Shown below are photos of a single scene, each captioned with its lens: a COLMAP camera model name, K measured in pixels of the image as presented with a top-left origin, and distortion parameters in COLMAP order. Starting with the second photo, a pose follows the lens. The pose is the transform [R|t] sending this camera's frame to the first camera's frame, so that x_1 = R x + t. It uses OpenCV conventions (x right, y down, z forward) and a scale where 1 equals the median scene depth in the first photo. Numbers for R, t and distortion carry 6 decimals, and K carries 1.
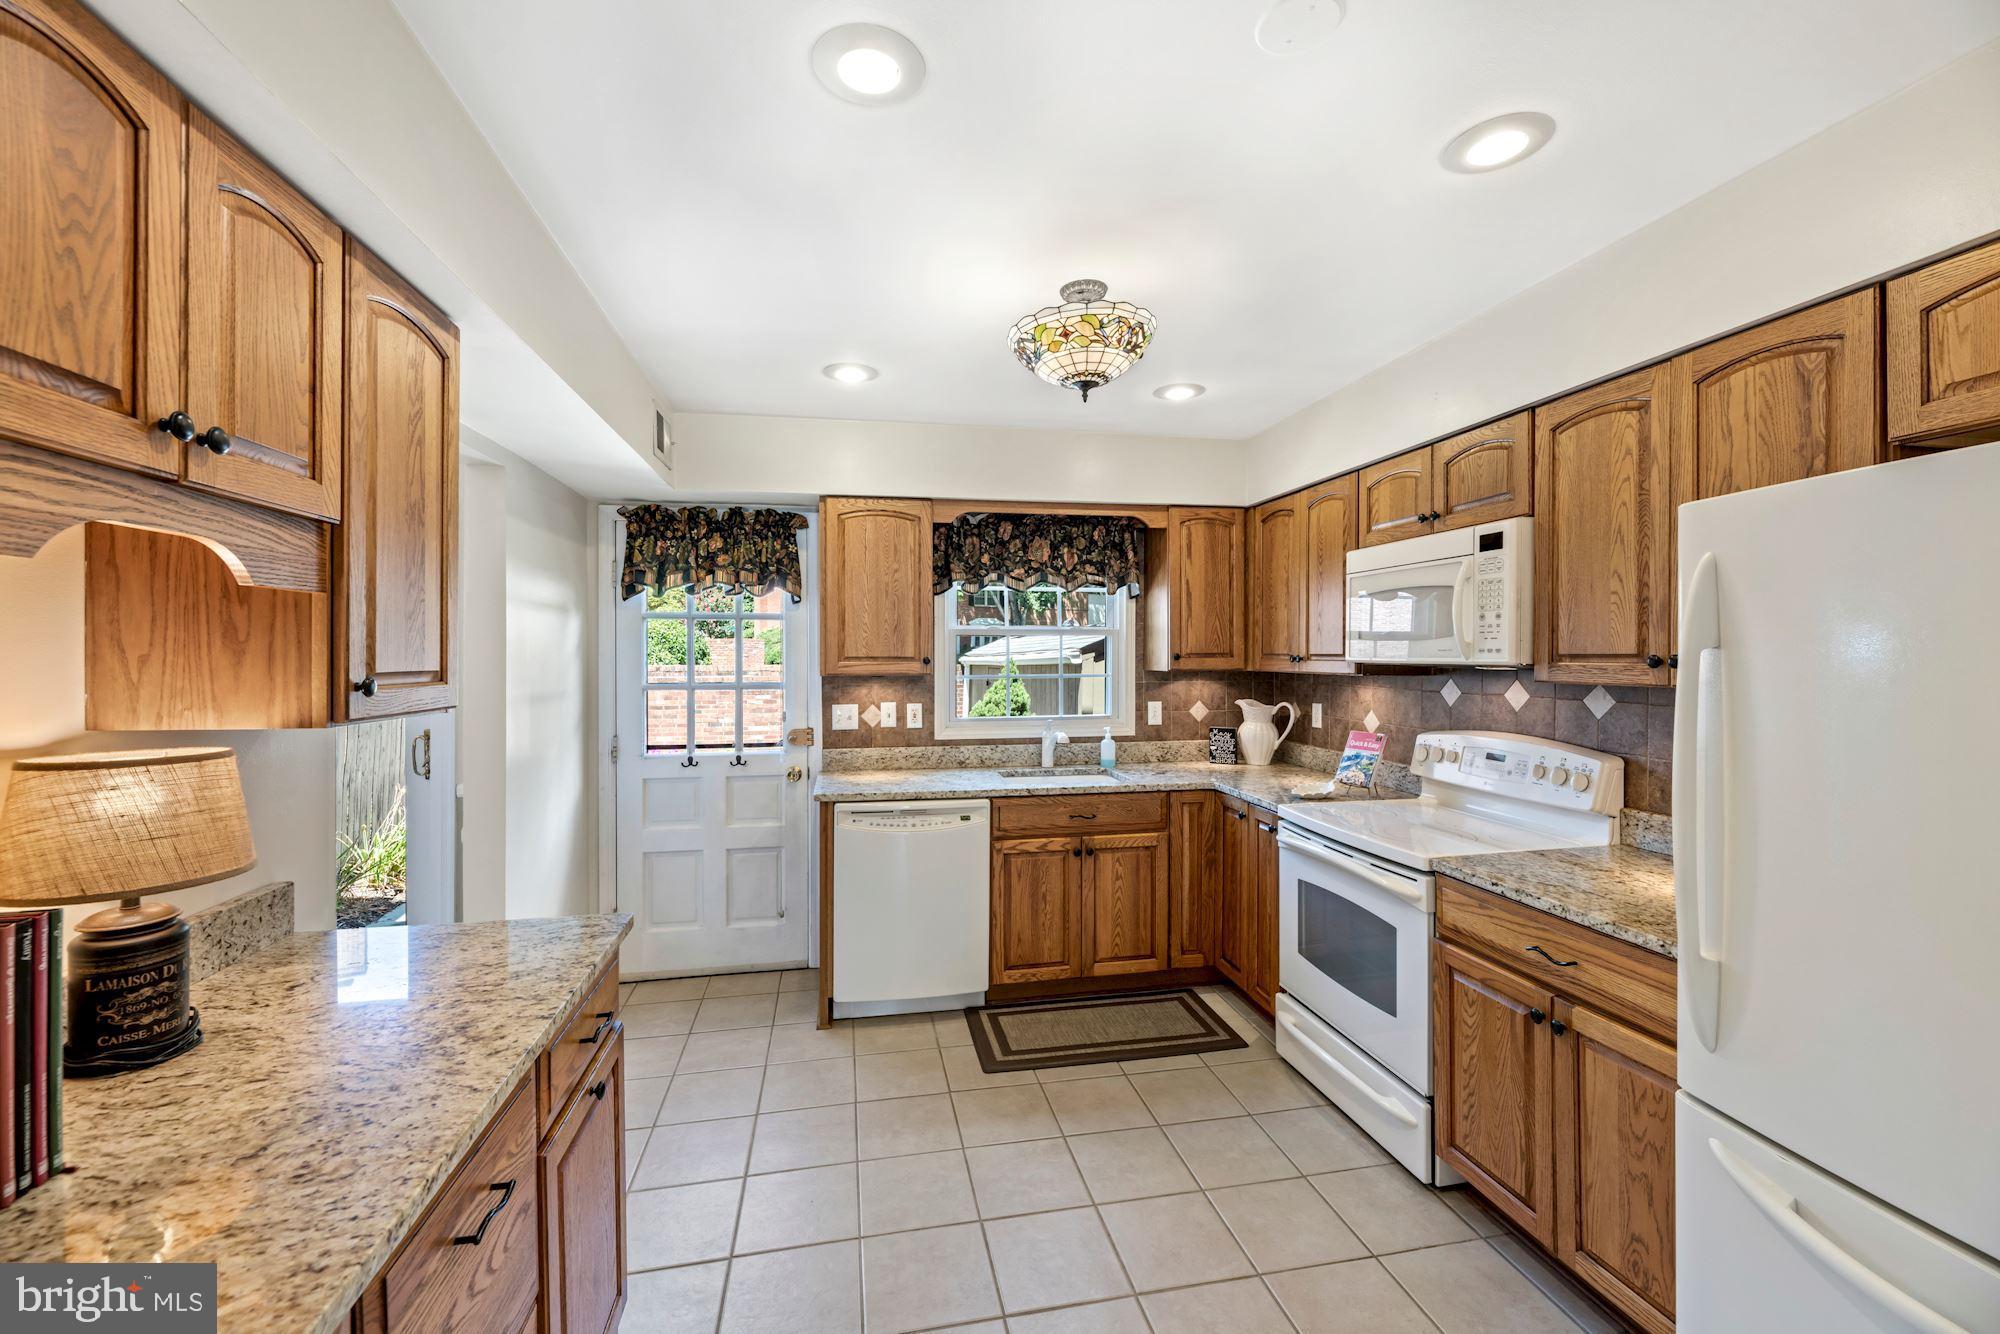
lens RADIAL K [[814.1, 0, 1008.2], [0, 814.1, 660.5], [0, 0, 1]] dist [-0.002975, -0.000099]
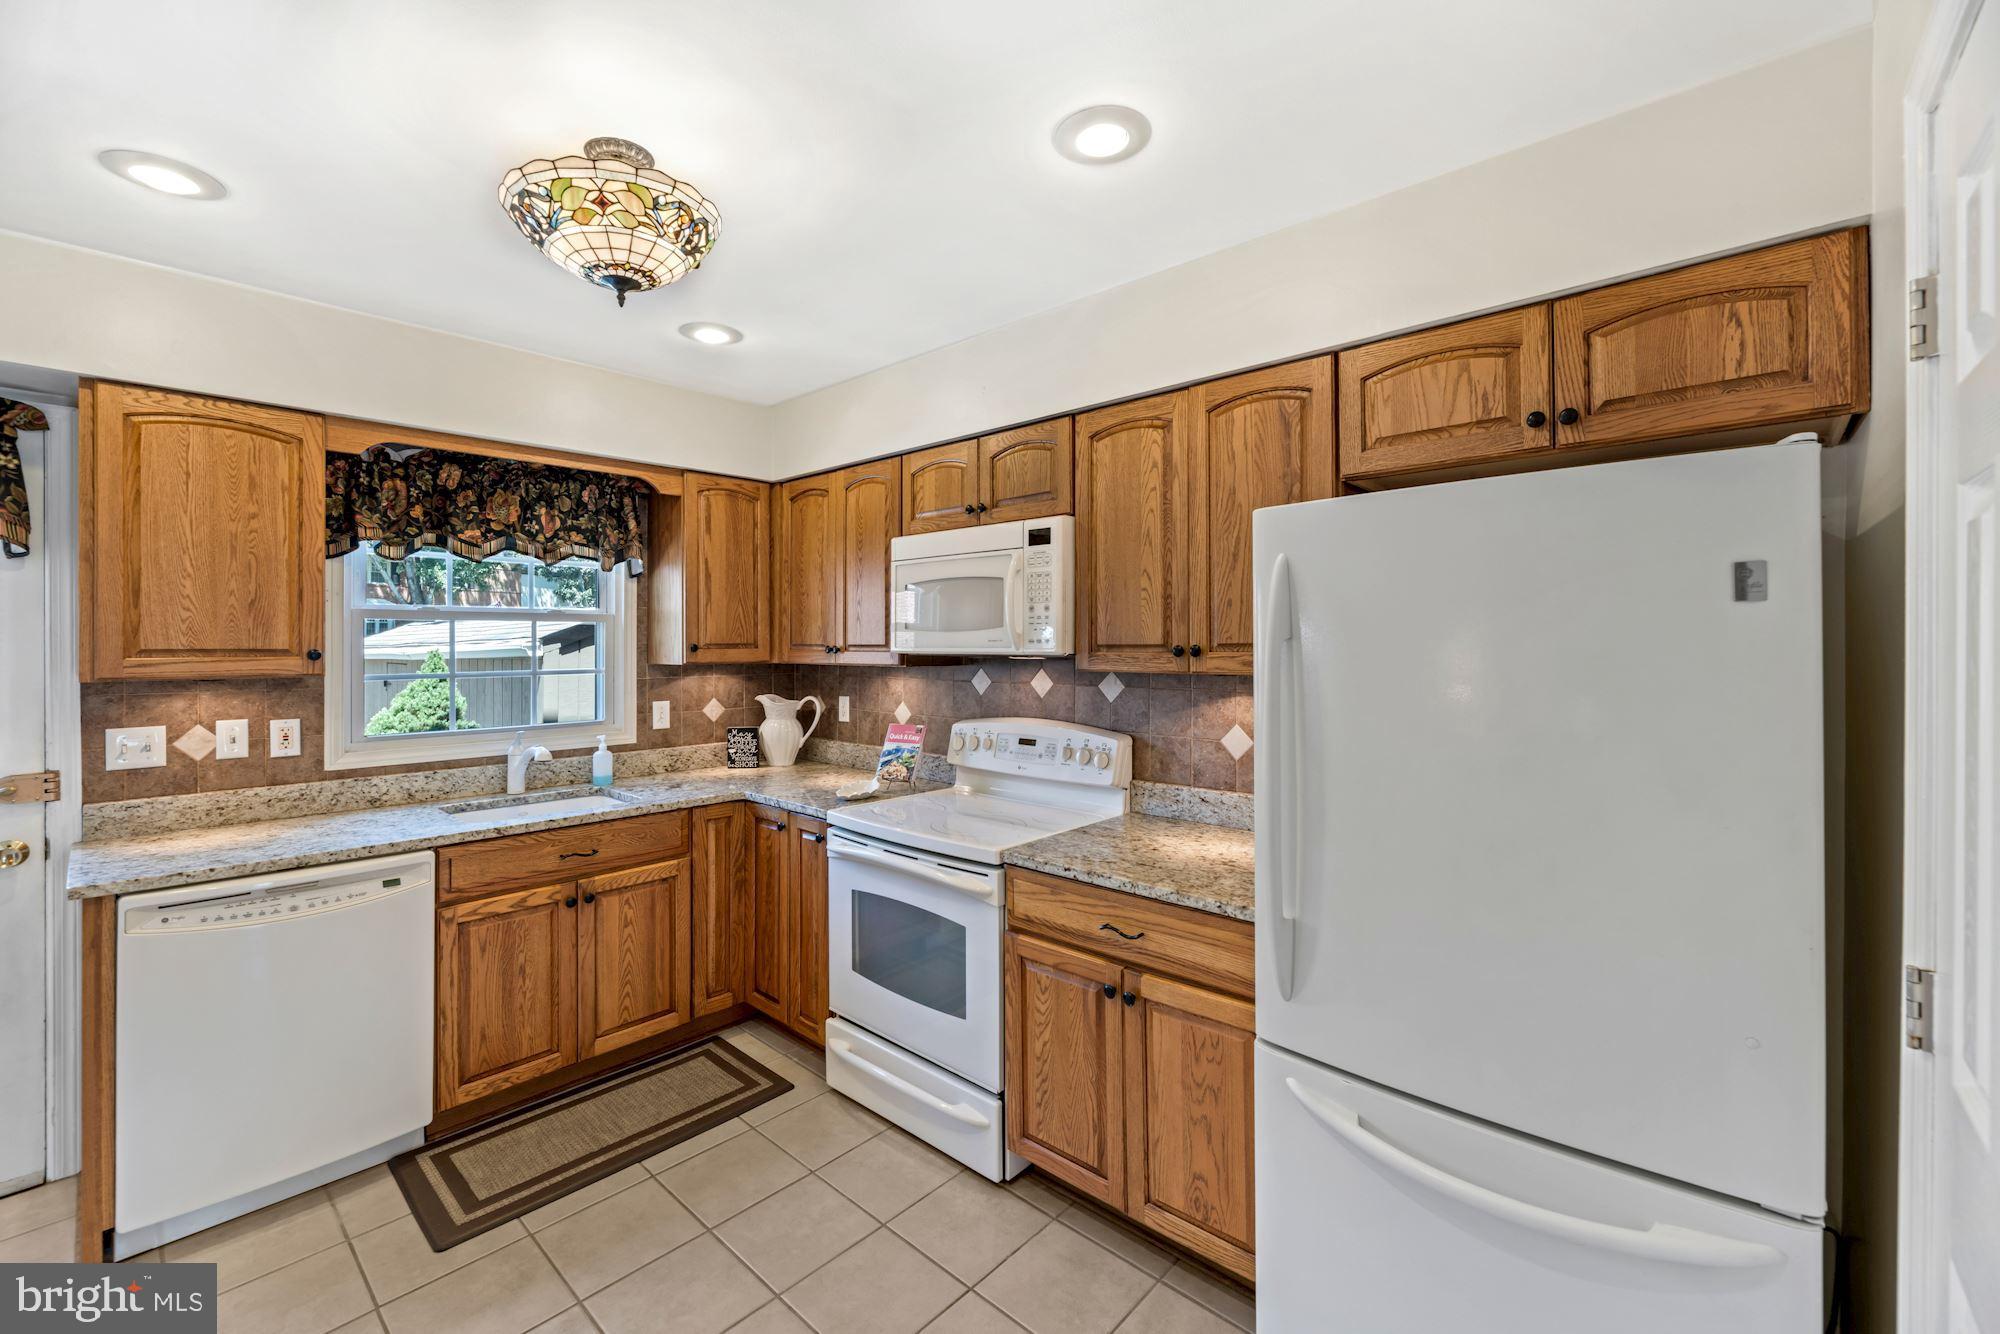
lens RADIAL K [[814.1, 0, 1009.3], [0, 814.1, 642.1], [0, 0, 1]] dist [-0.002975, -0.000099]
pose [[0.801582, 0.000845, 0.597884, -0.049304], [0.005589, 0.999945, -0.008907, -0.001518], [-0.597859, 0.010481, 0.801533, 0.148127]]
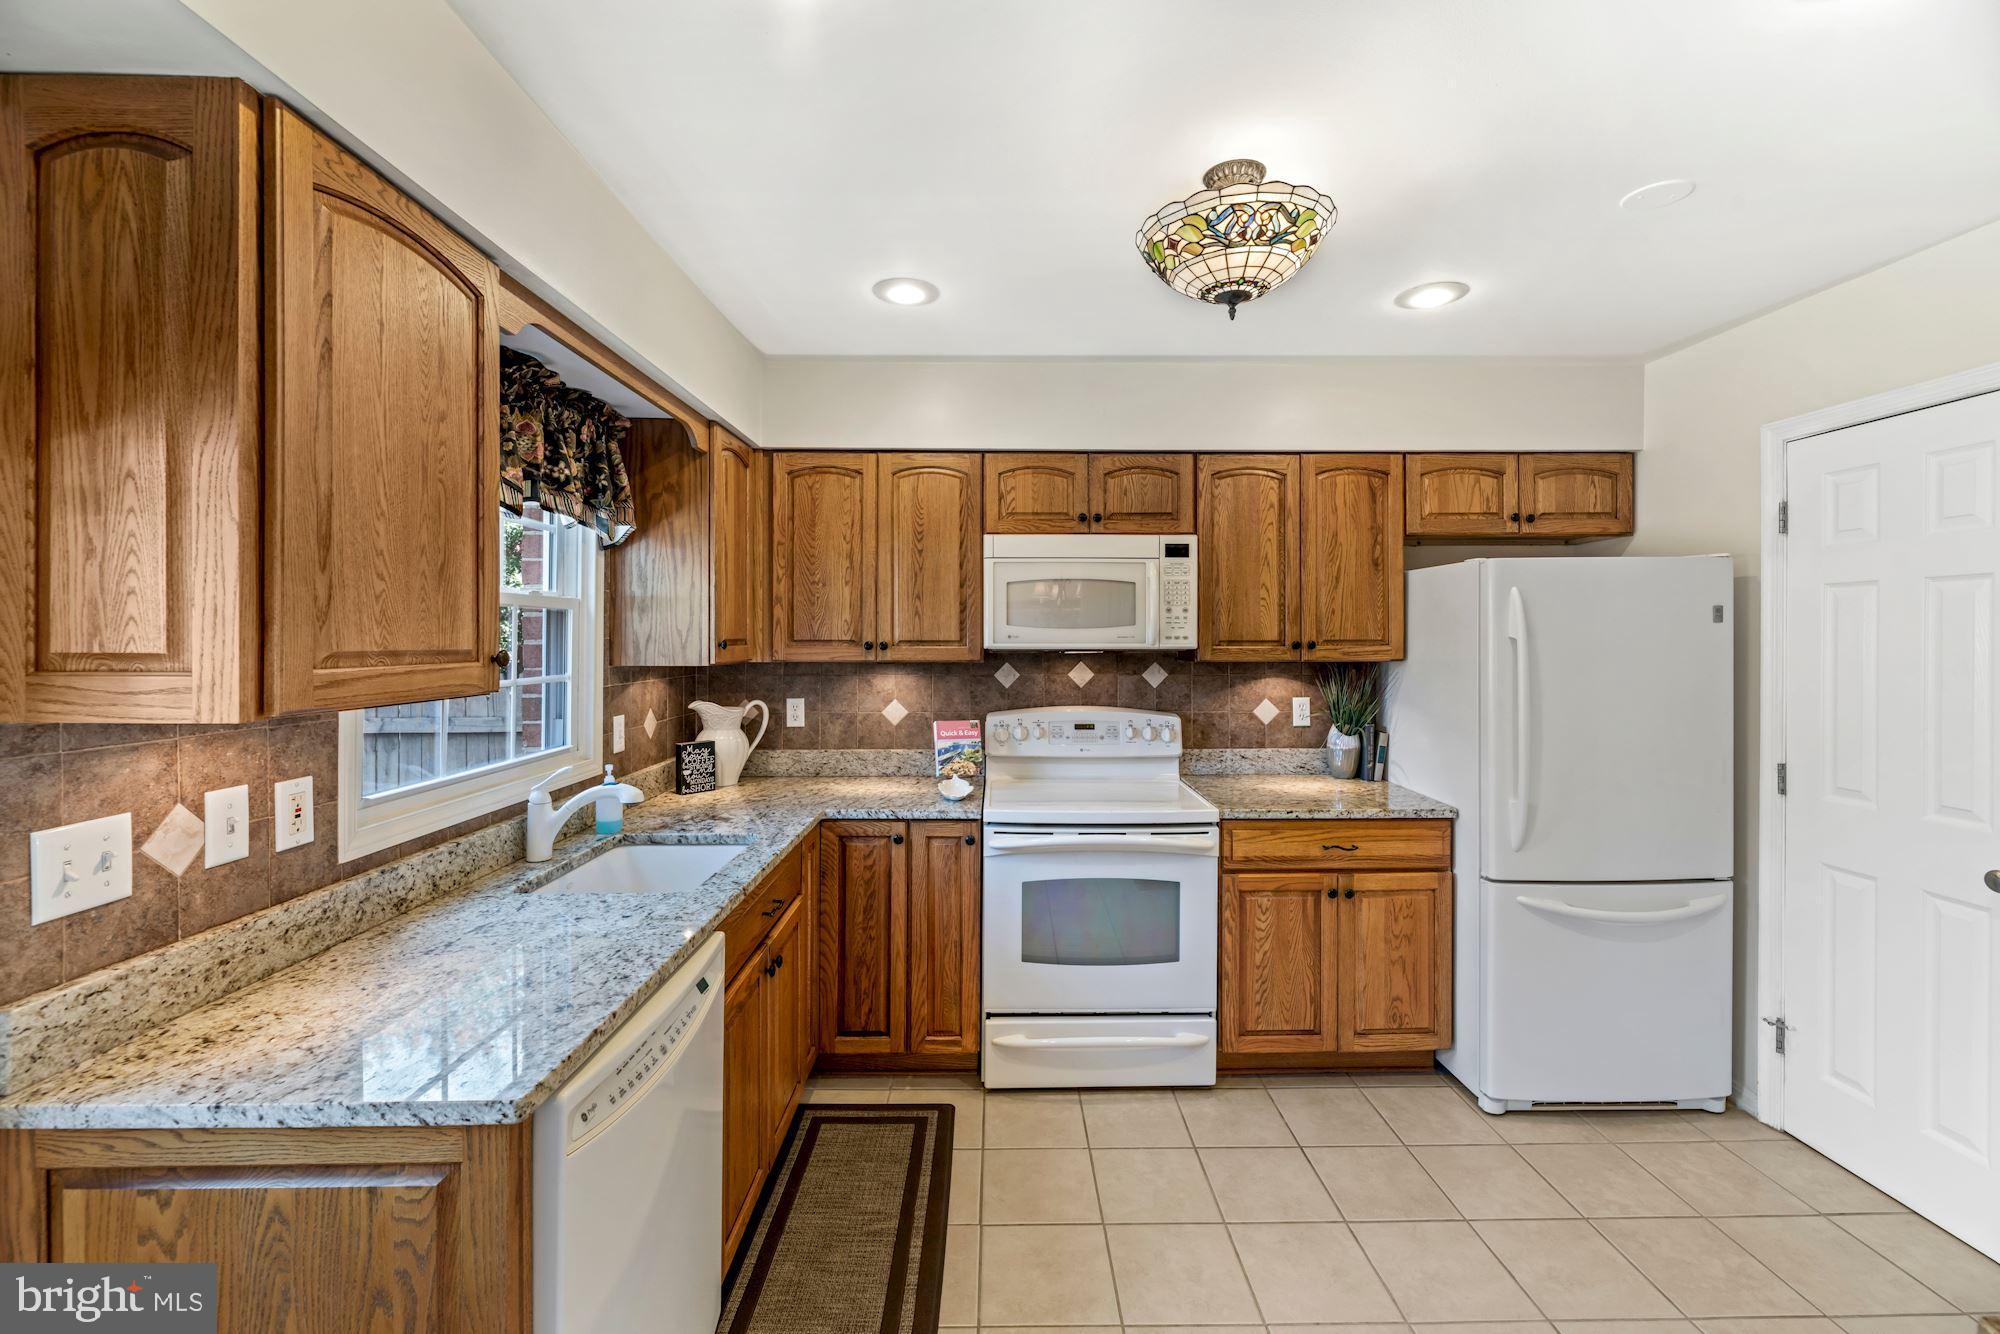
lens RADIAL K [[814.1, 0, 1007.1], [0, 814.1, 639.4], [0, 0, 1]] dist [-0.002975, -0.000099]
pose [[0.183011, -0.001824, 0.983109, -0.542790], [0.007489, 0.999972, 0.000461, -0.009387], [-0.983082, 0.007278, 0.183020, 0.816547]]
